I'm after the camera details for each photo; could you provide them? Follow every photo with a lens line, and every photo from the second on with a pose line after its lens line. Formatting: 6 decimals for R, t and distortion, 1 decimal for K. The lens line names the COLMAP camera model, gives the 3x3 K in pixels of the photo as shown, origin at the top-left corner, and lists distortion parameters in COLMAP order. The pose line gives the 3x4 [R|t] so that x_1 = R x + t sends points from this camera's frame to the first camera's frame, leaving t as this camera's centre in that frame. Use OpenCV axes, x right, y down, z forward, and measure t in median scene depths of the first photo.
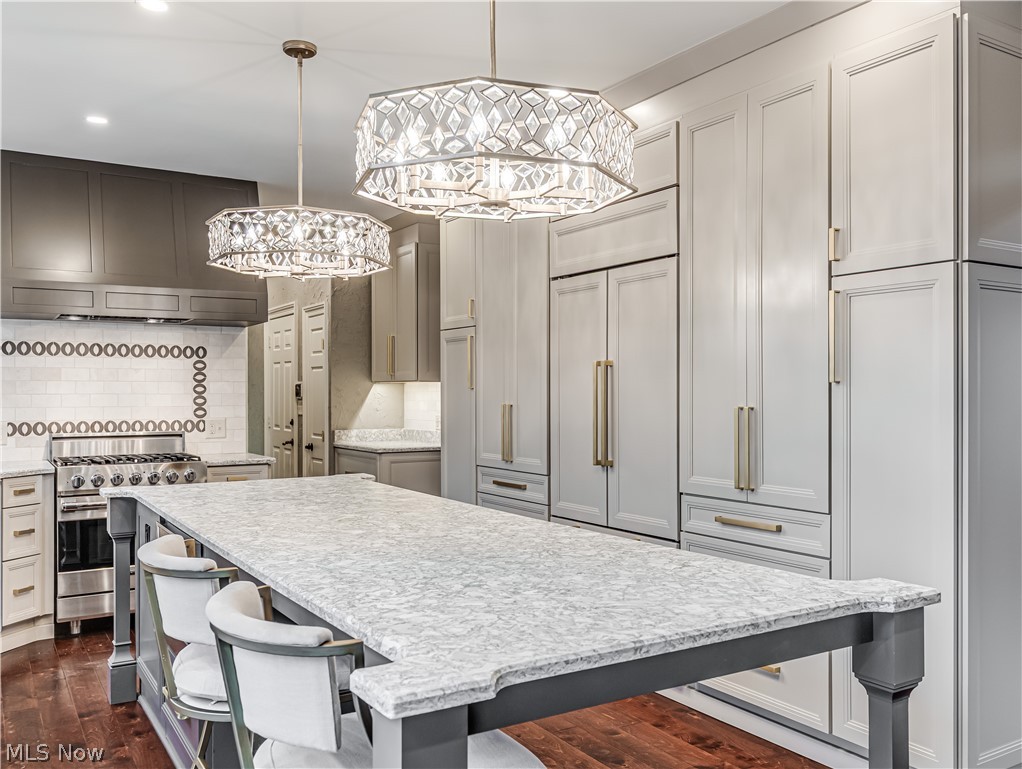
lens RADIAL K [[887.2, 0, 513.9], [0, 887.2, 389.0], [0, 0, 1]] dist [0.006427, 0.003884]
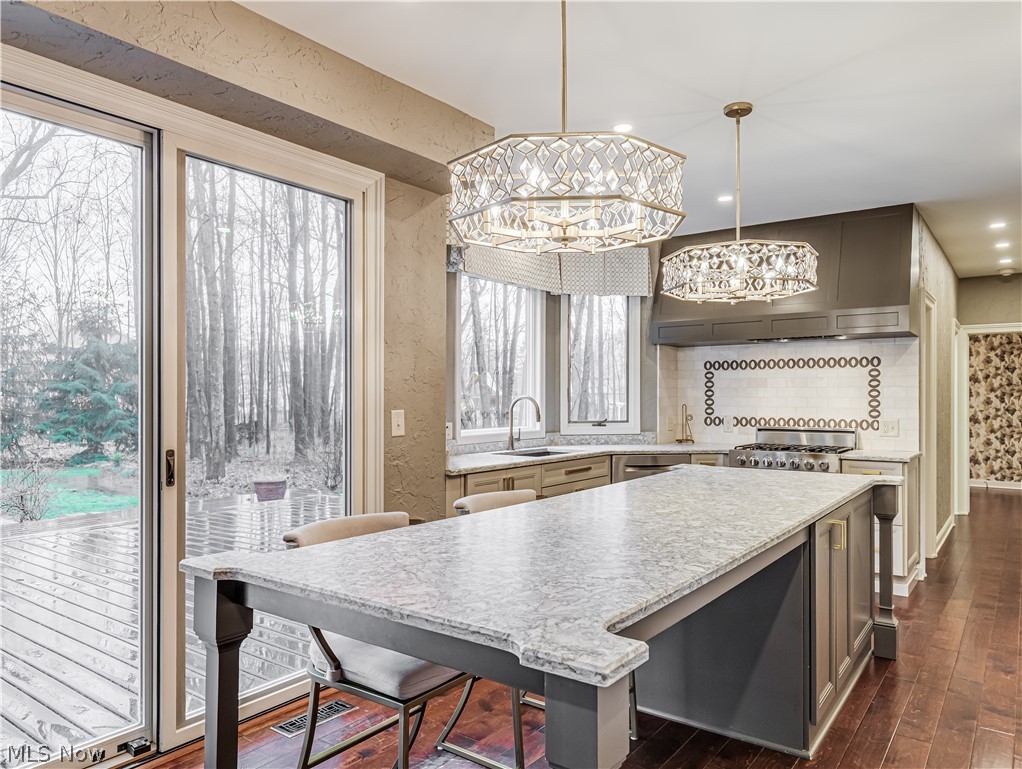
lens RADIAL K [[697.2, 0, 518.6], [0, 697.2, 386.7], [0, 0, 1]] dist [0.001048, 0.000837]
pose [[0.386307, -0.009842, -0.922318, 0.329573], [0.002233, 0.999950, -0.009735, -0.000808], [0.922367, 0.001701, 0.386310, 0.237495]]
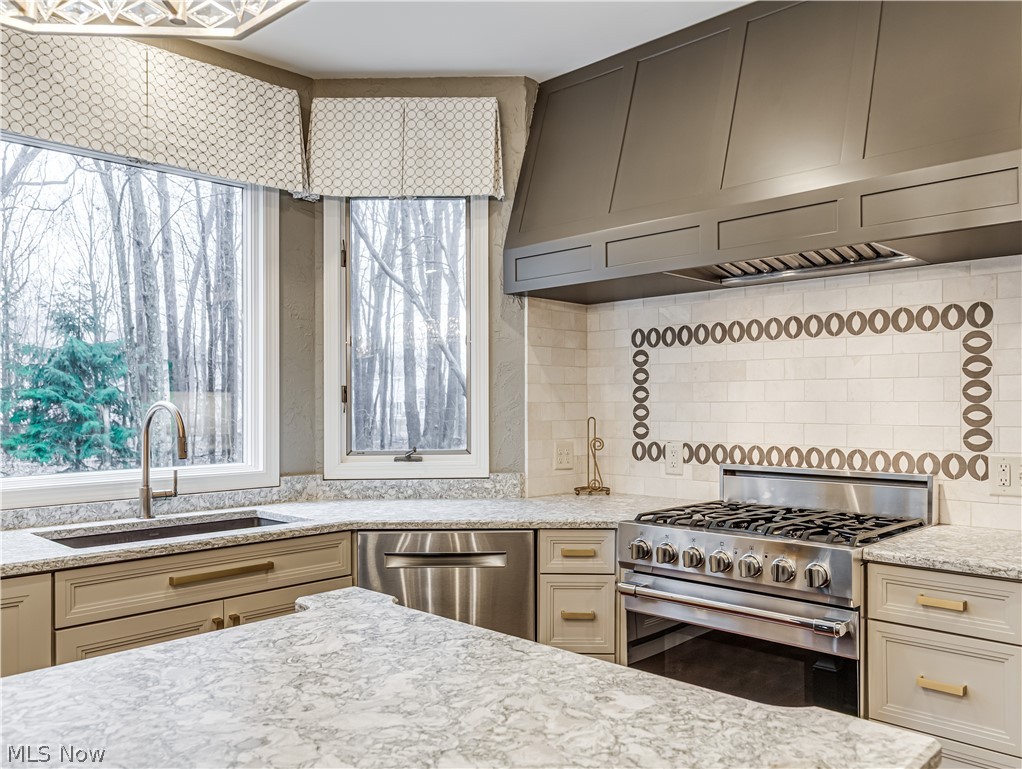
lens RADIAL K [[820.5, 0, 510.3], [0, 820.5, 392.6], [0, 0, 1]] dist [0.008514, -0.002781]
pose [[0.255853, -0.011289, -0.966650, 0.013974], [0.008330, 0.999920, -0.009473, 0.003313], [0.966680, -0.005629, 0.255927, 0.690010]]
